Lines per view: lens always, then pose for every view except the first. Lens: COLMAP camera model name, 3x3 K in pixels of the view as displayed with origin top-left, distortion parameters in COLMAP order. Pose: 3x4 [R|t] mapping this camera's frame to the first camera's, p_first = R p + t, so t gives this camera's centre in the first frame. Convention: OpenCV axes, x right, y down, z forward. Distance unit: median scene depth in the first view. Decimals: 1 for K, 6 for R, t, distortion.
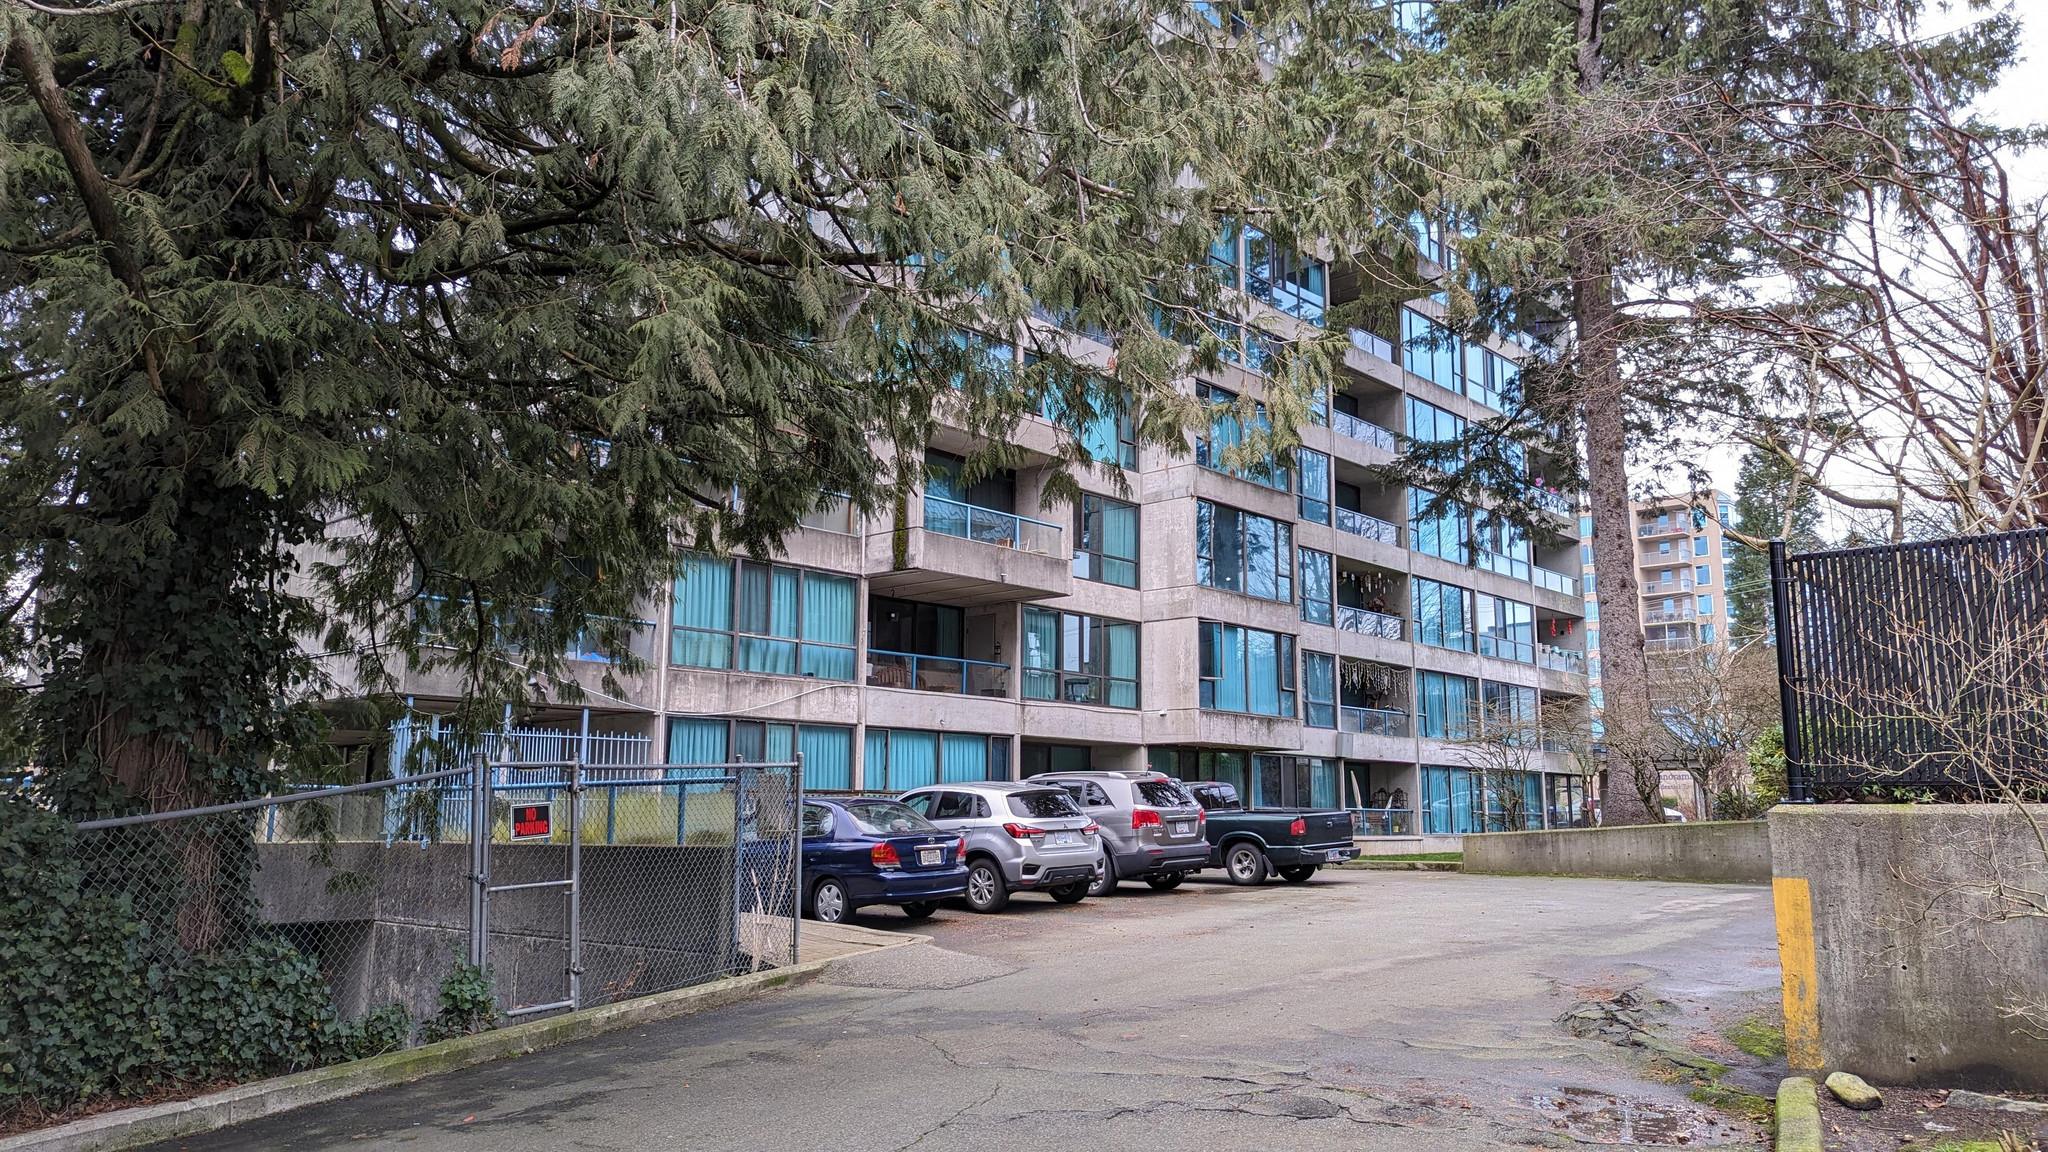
lens RADIAL K [[1452.1, 0, 1029.6], [0, 1452.1, 579.8], [0, 0, 1]] dist [0.043720, -0.009472]
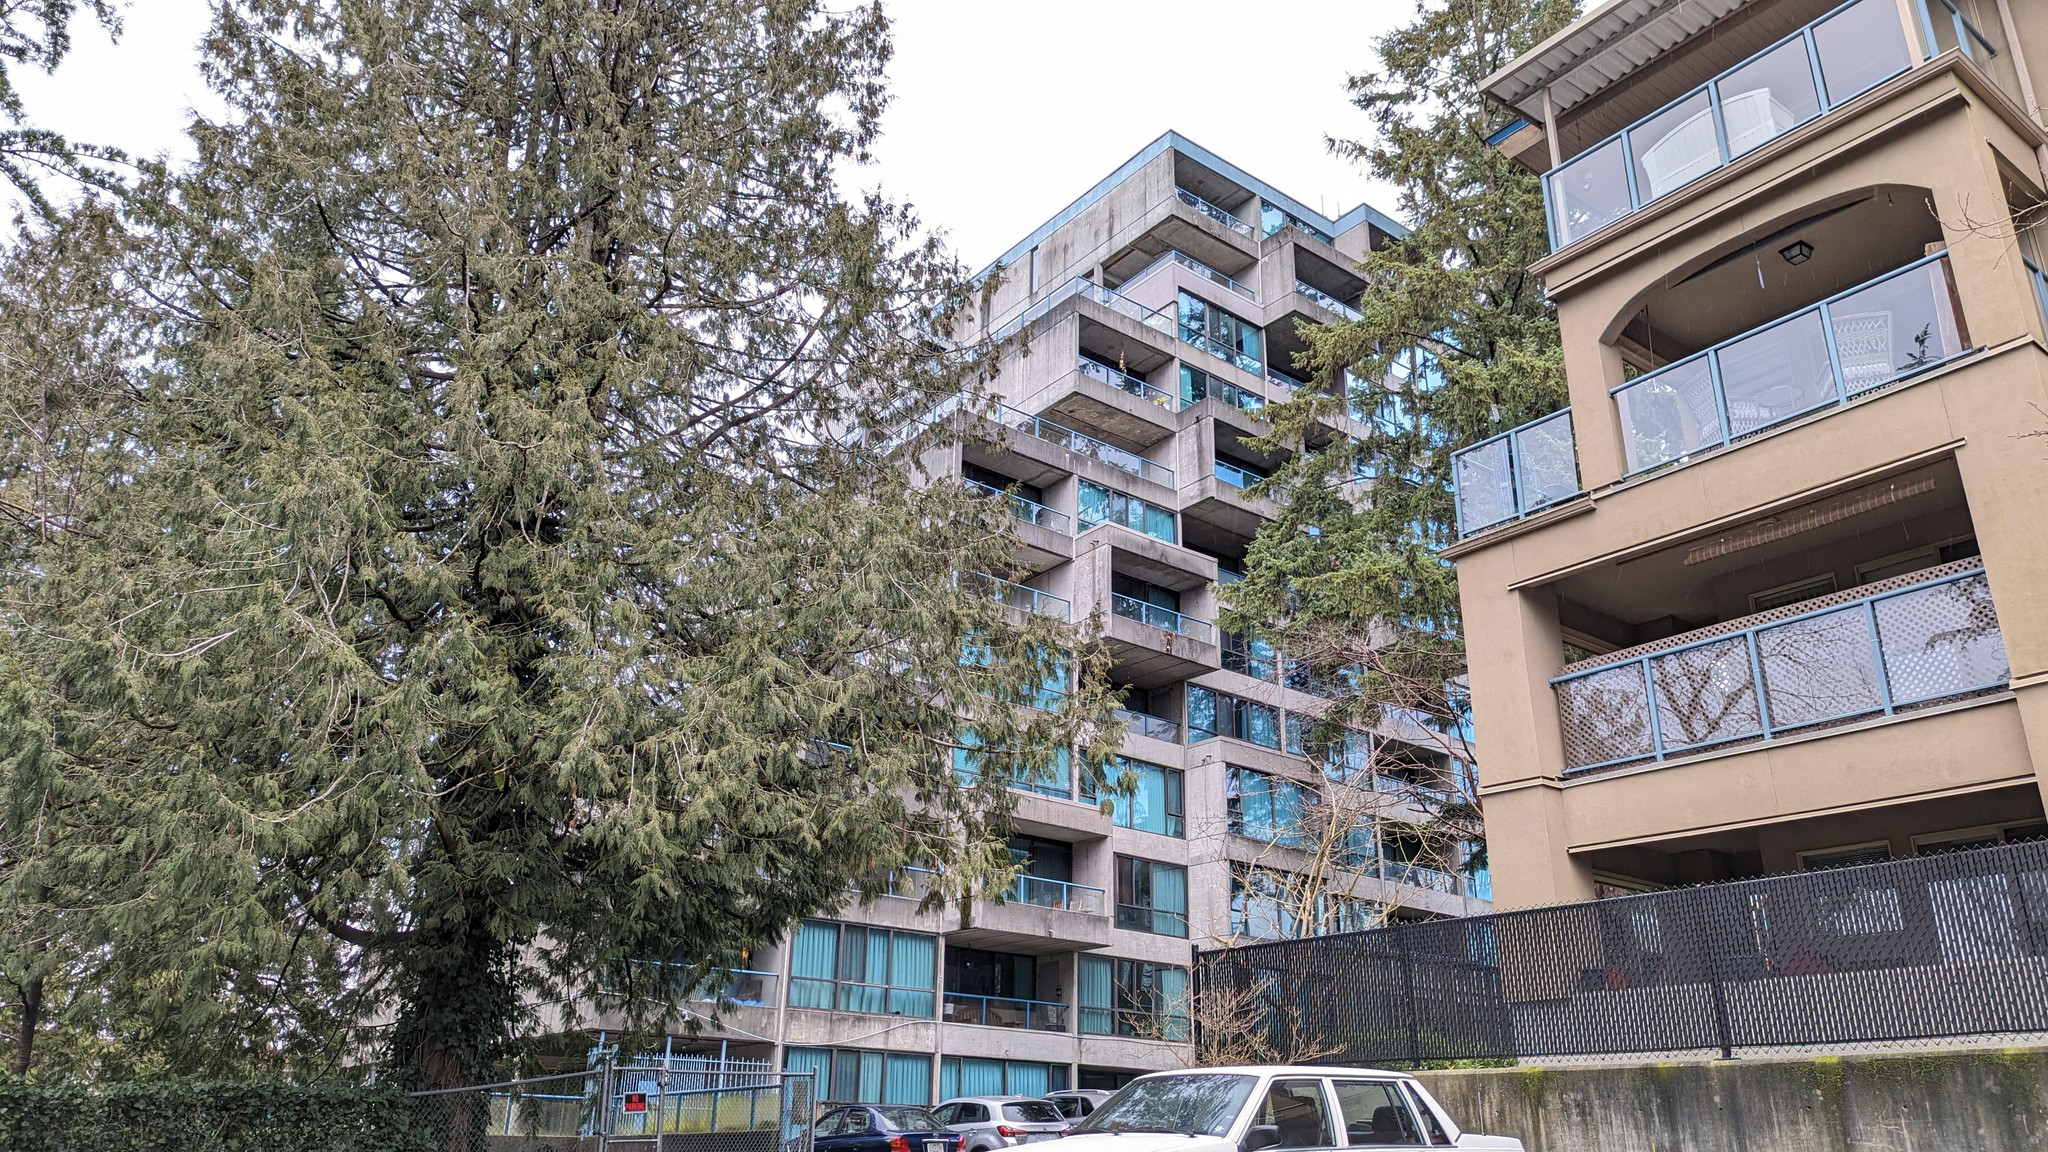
lens RADIAL K [[1452.1, 0, 1020.6], [0, 1452.1, 574.5], [0, 0, 1]] dist [0.043720, -0.009472]
pose [[0.985518, -0.051770, -0.161478, 0.201564], [0.014318, 0.974262, -0.224963, -0.024085], [0.168968, 0.219393, 0.960894, -0.351989]]
